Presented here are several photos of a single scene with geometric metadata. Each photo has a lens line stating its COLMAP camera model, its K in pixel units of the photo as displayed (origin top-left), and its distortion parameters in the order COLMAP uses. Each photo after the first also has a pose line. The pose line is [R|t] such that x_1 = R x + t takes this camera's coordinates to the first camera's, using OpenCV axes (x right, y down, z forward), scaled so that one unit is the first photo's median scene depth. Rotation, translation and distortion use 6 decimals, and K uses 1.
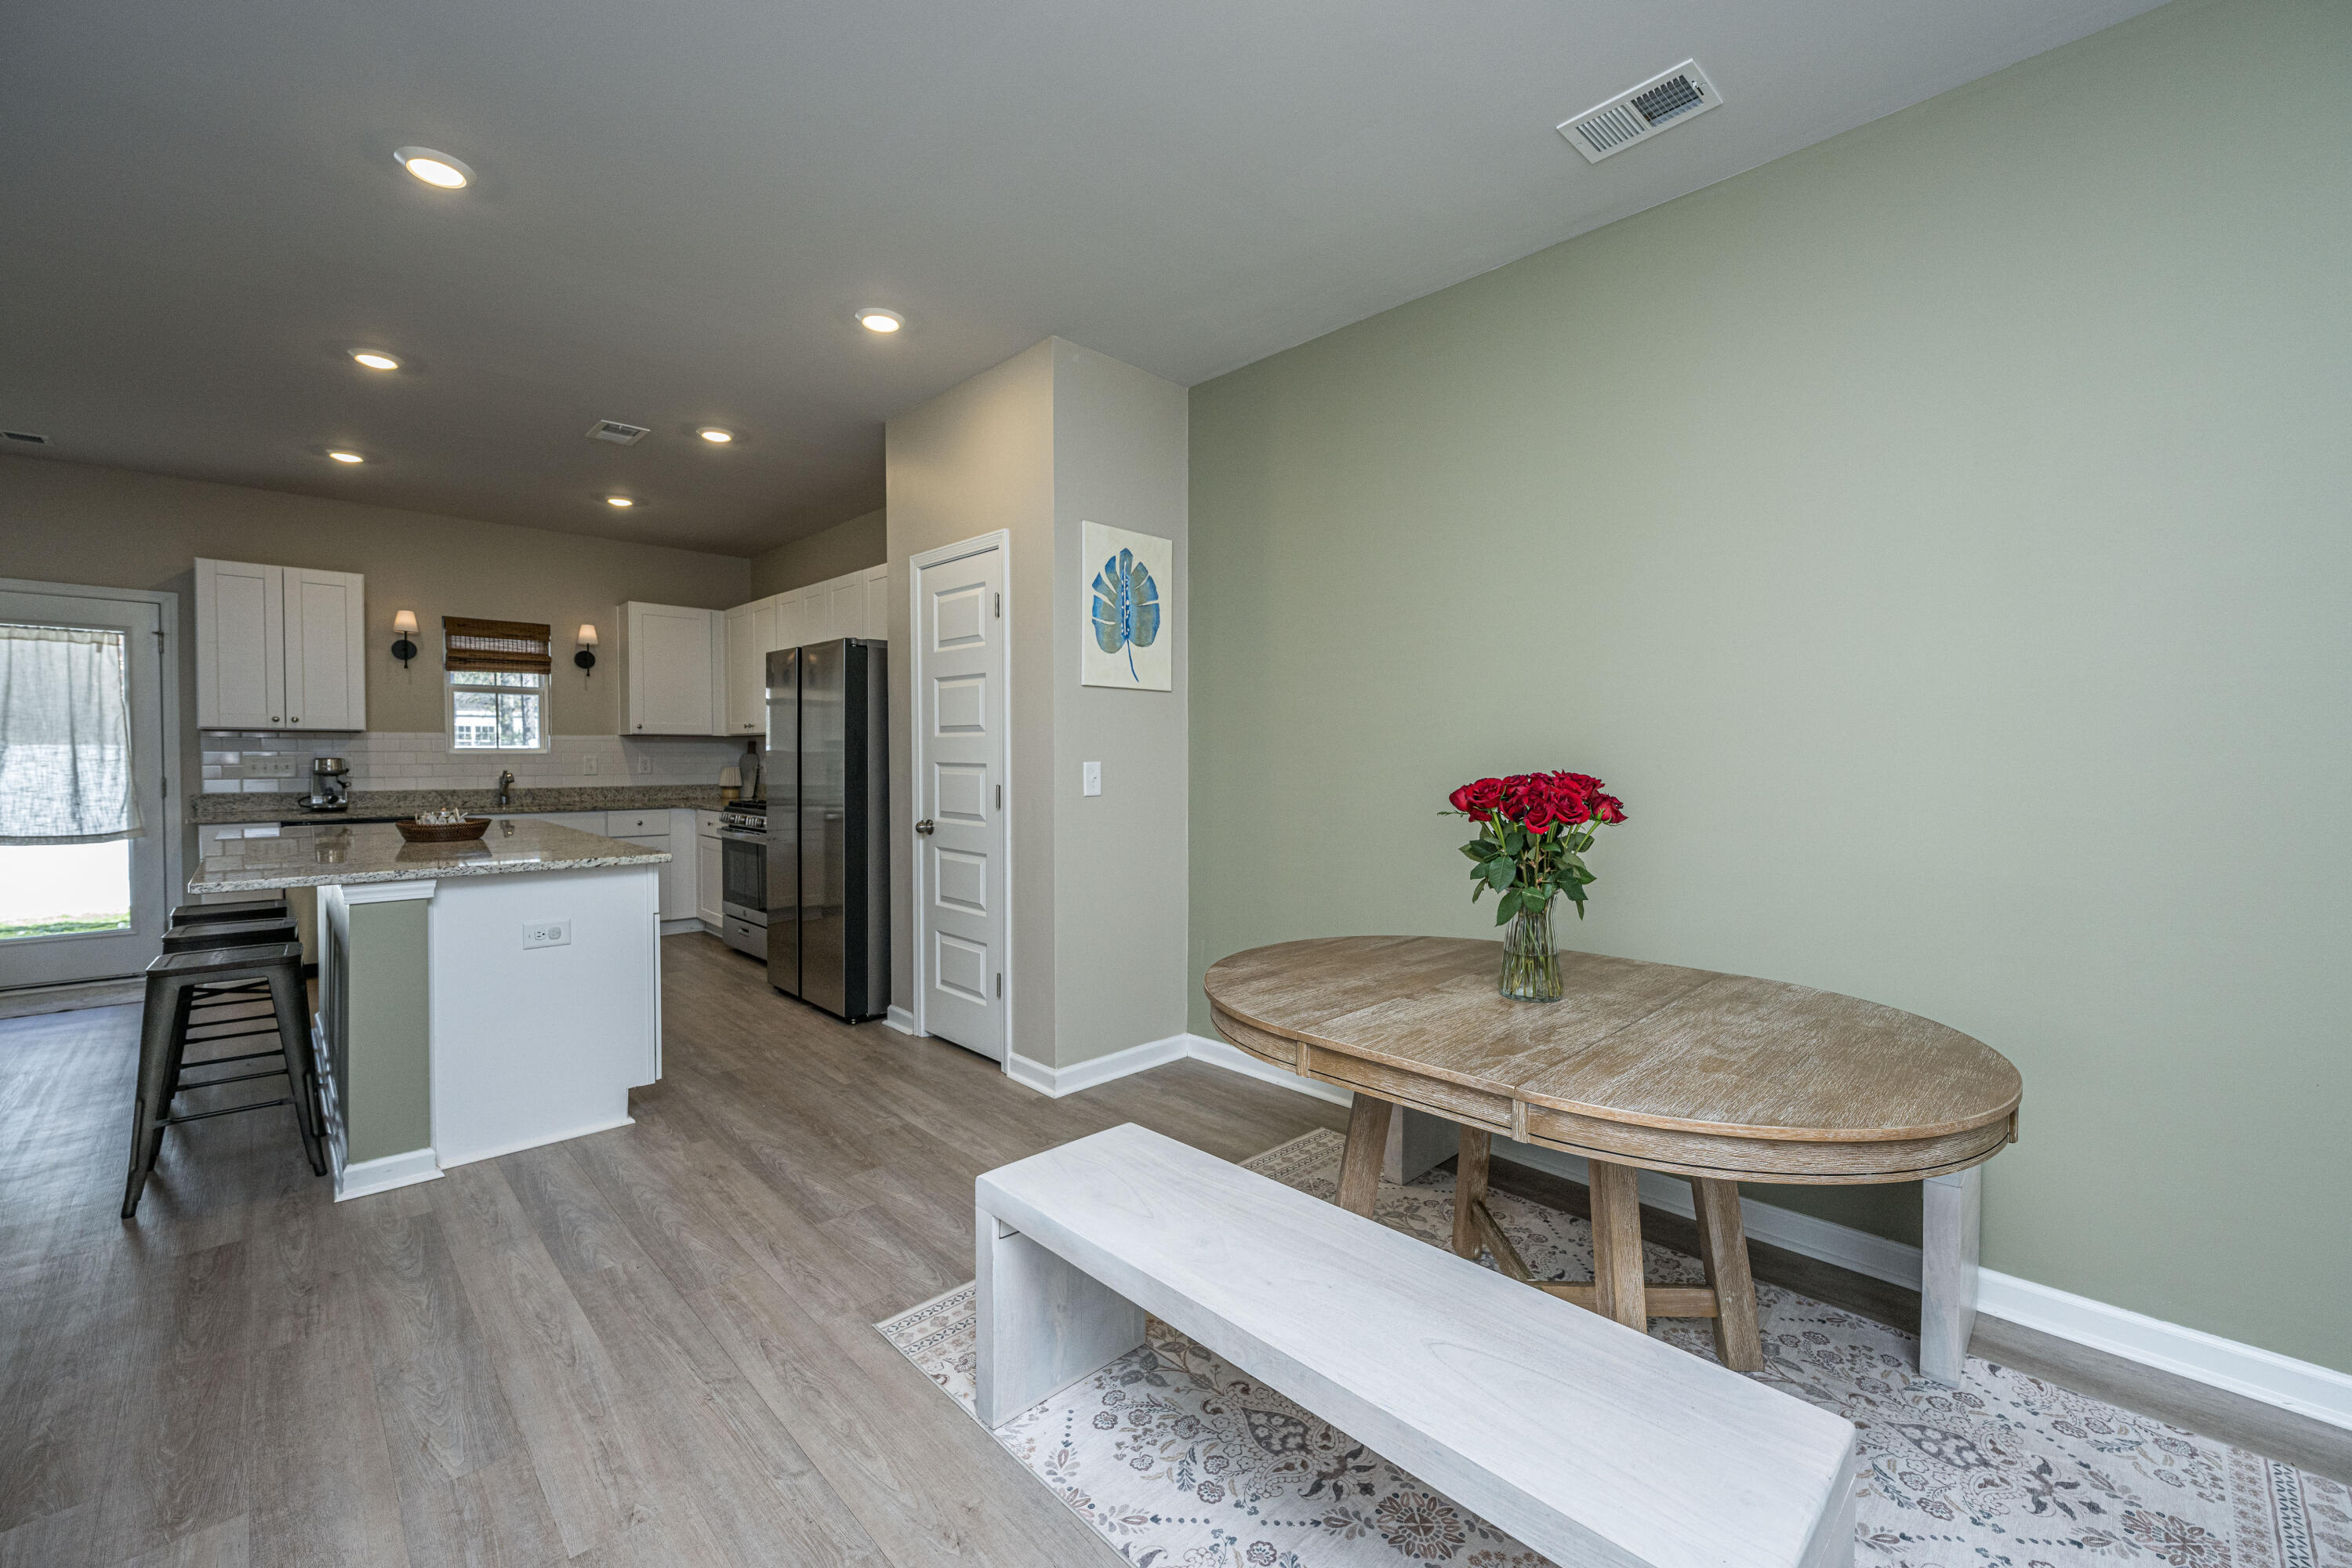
lens RADIAL K [[947.7, 0, 1176.0], [0, 947.7, 784.0], [0, 0, 1]] dist [0.000249, -0.000025]
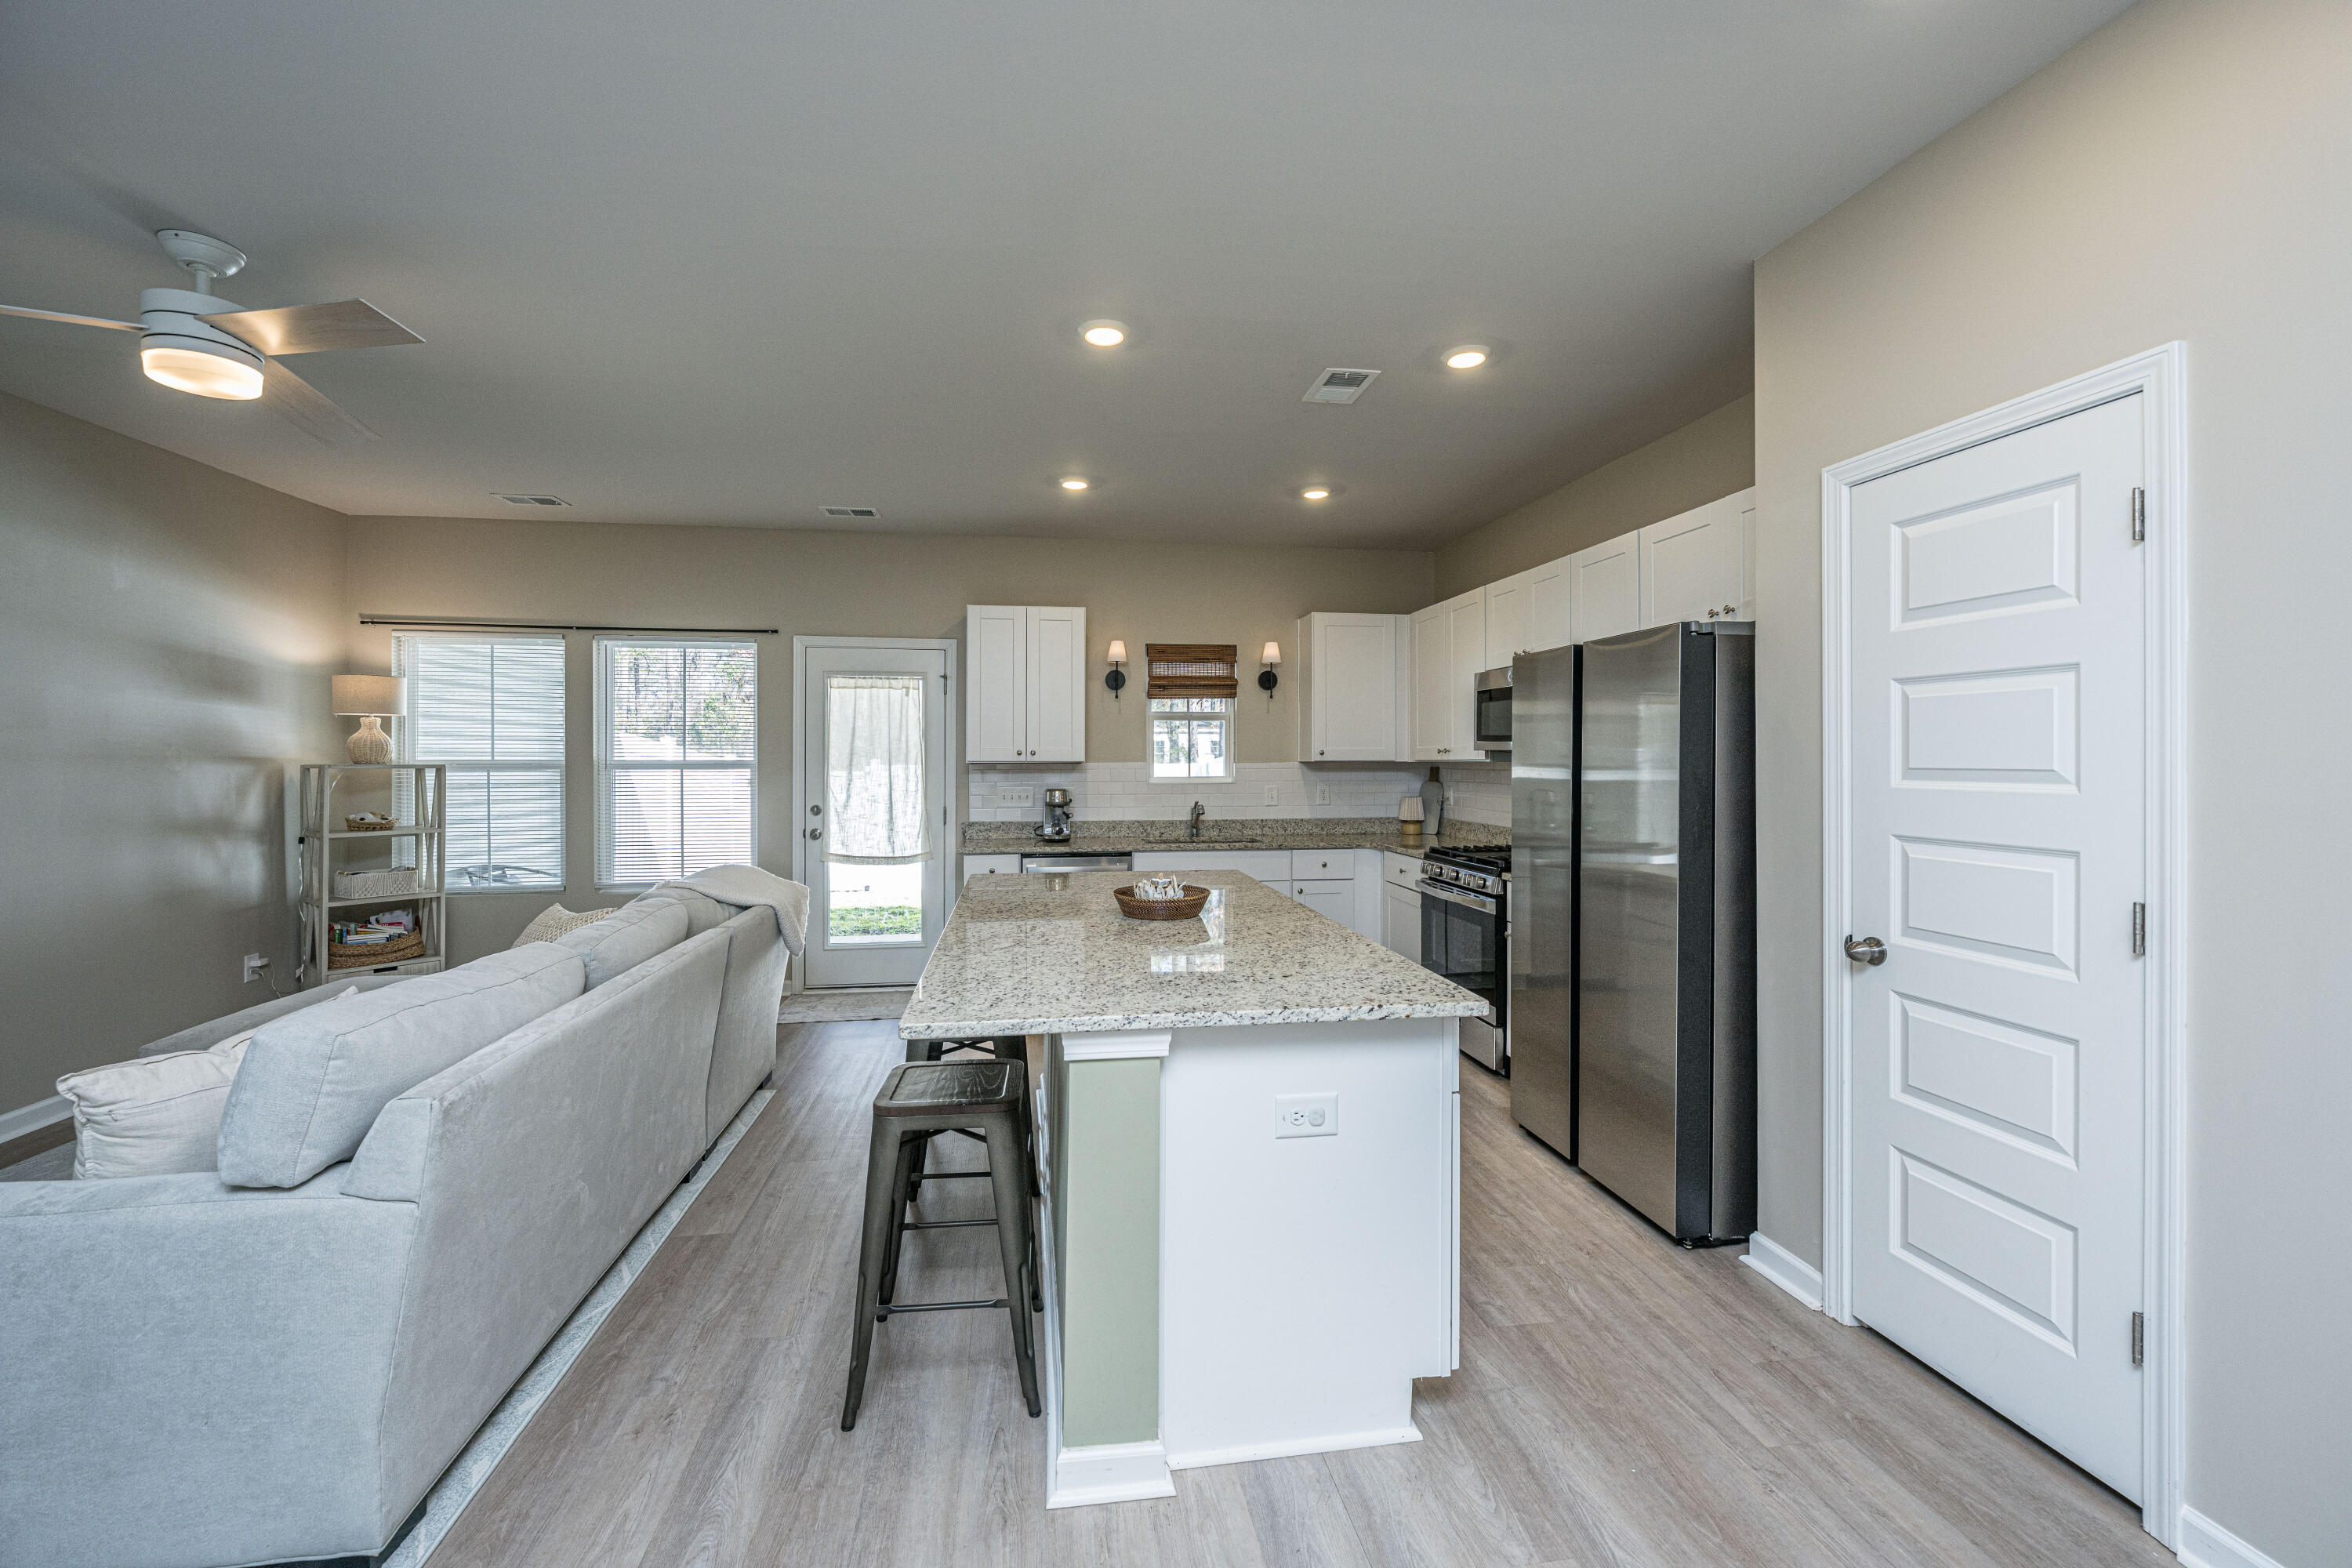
lens RADIAL K [[946.5, 0, 1159.6], [0, 946.5, 761.9], [0, 0, 1]] dist [-0.000938, 0.000515]
pose [[0.811506, -0.003464, -0.584334, -0.219817], [-0.013381, 0.999610, -0.024509, -0.035691], [0.584191, 0.027708, 0.811143, 0.250015]]
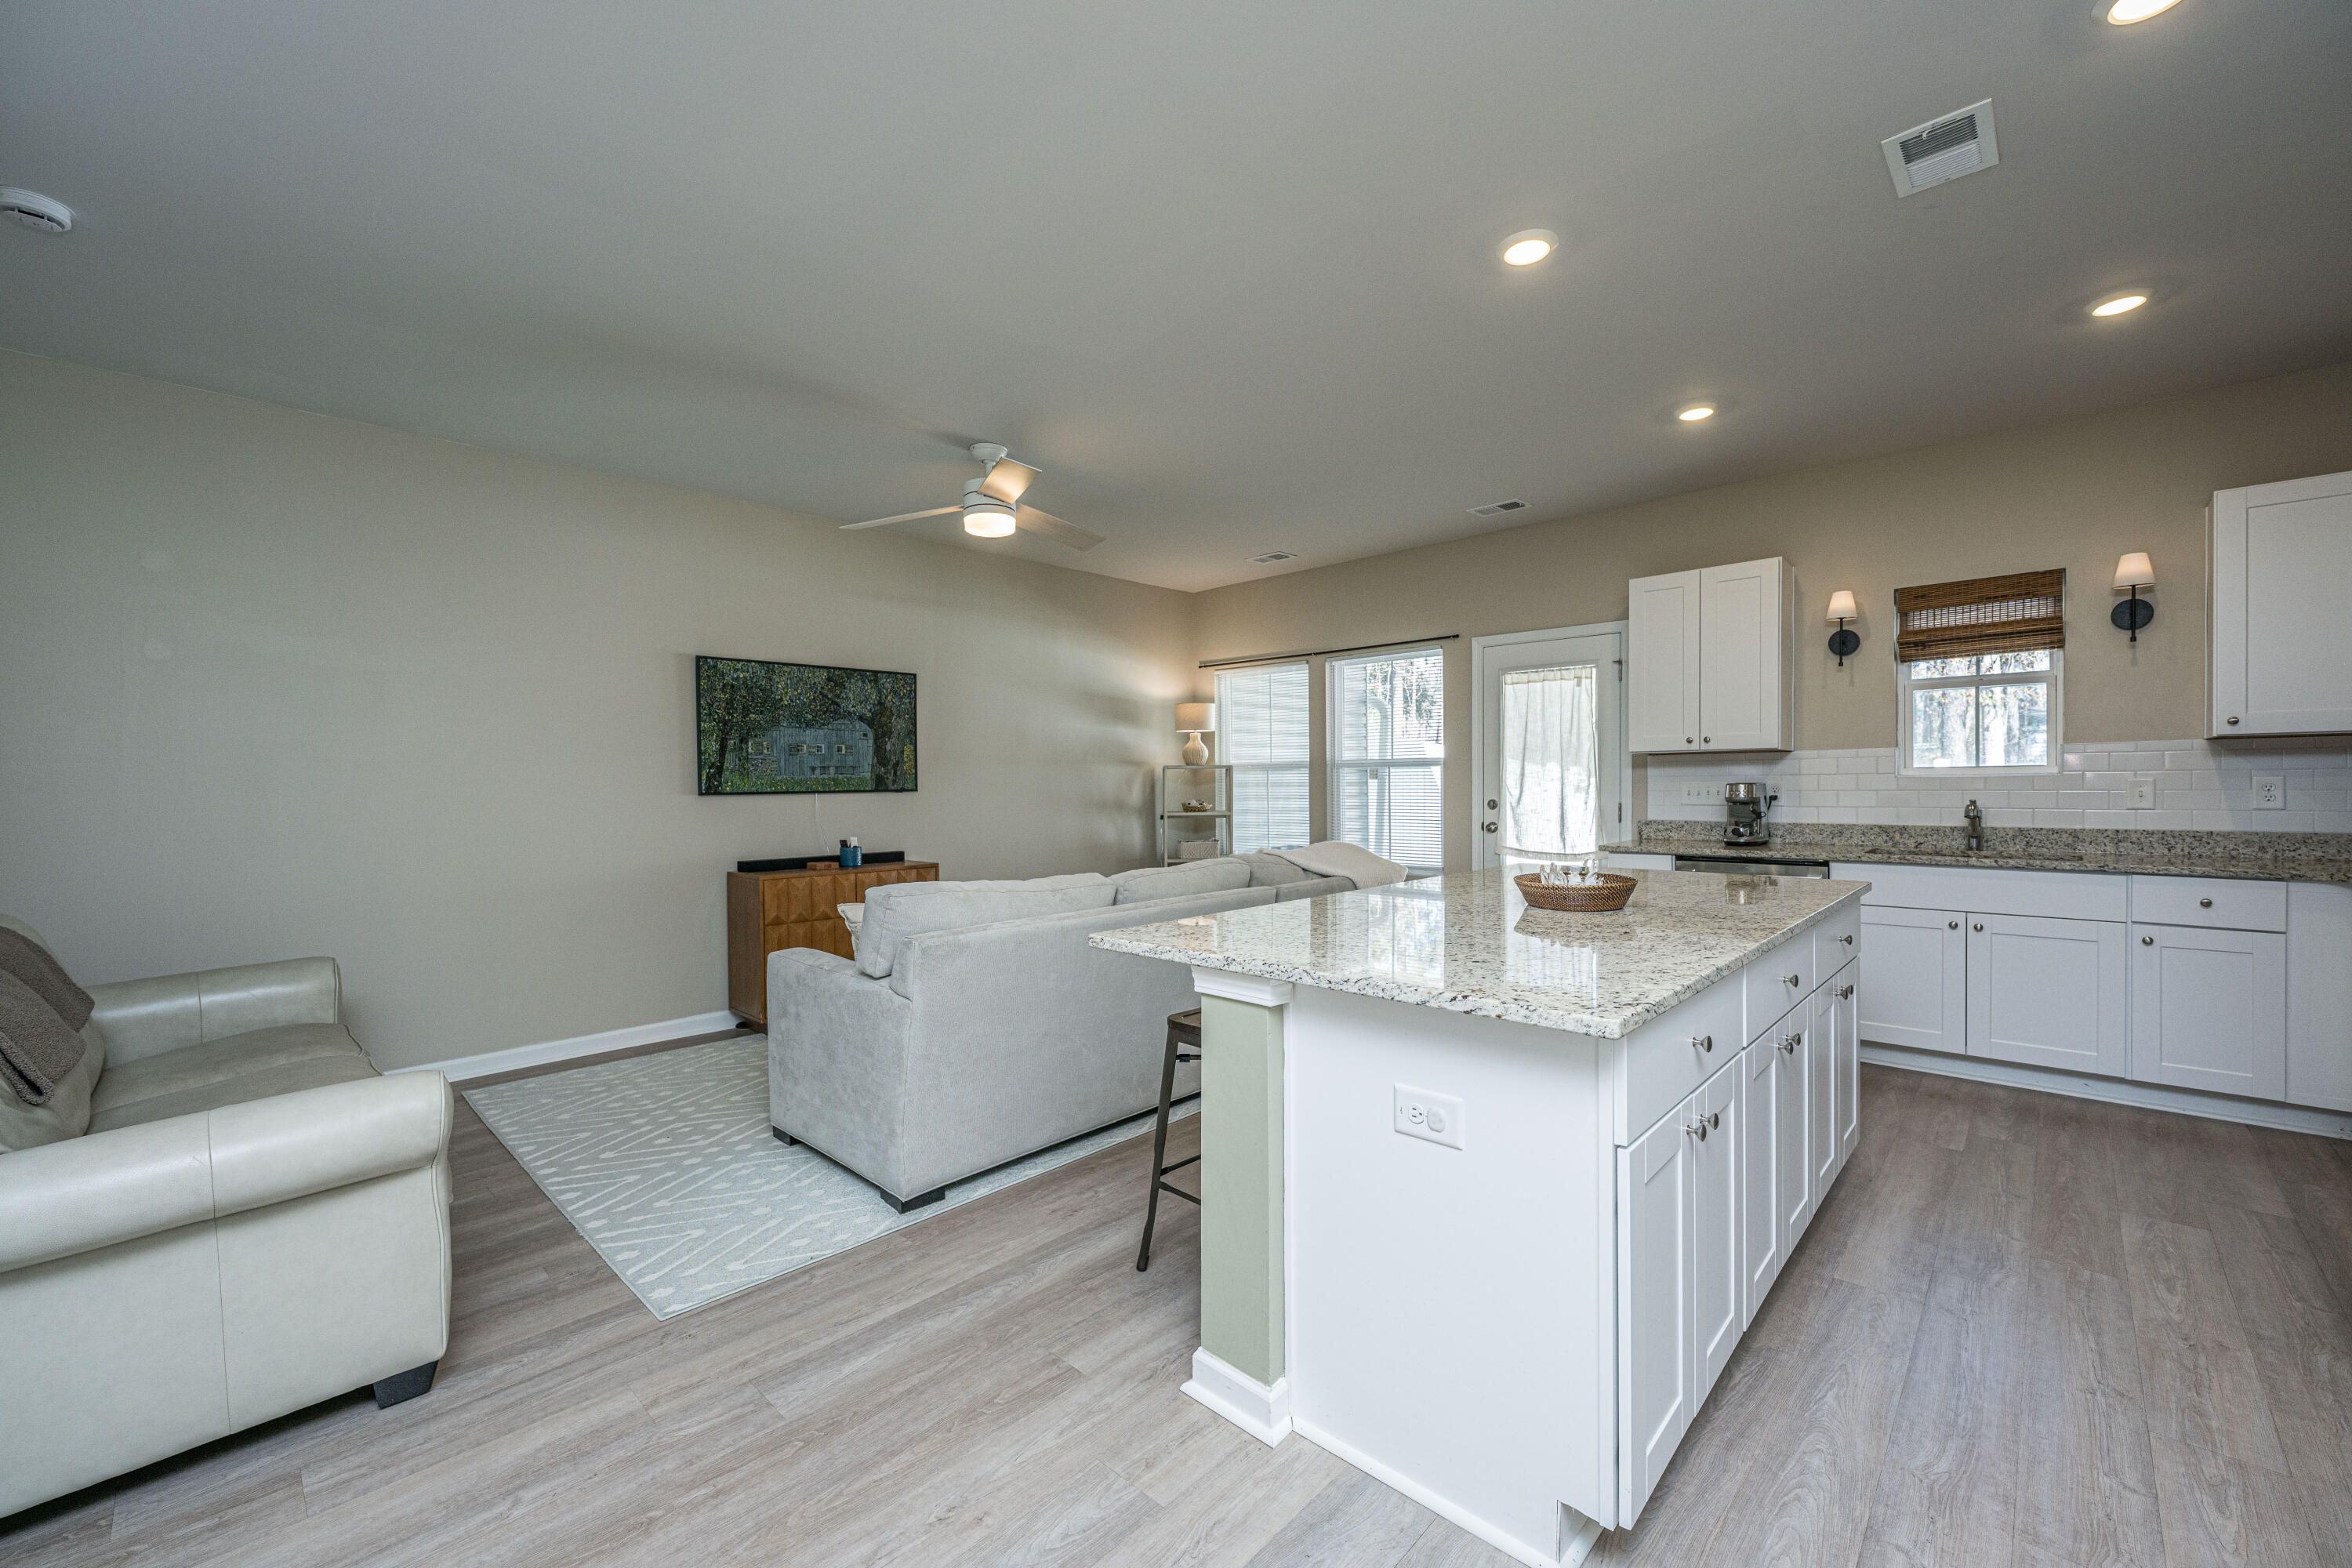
lens RADIAL K [[933.3, 0, 1184.5], [0, 933.3, 794.7], [0, 0, 1]] dist [0.000841, 0.000105]
pose [[0.039955, 0.009765, -0.999154, -0.082057], [-0.019245, 0.999774, 0.009001, -0.015748], [0.999016, 0.018869, 0.040134, 0.492620]]
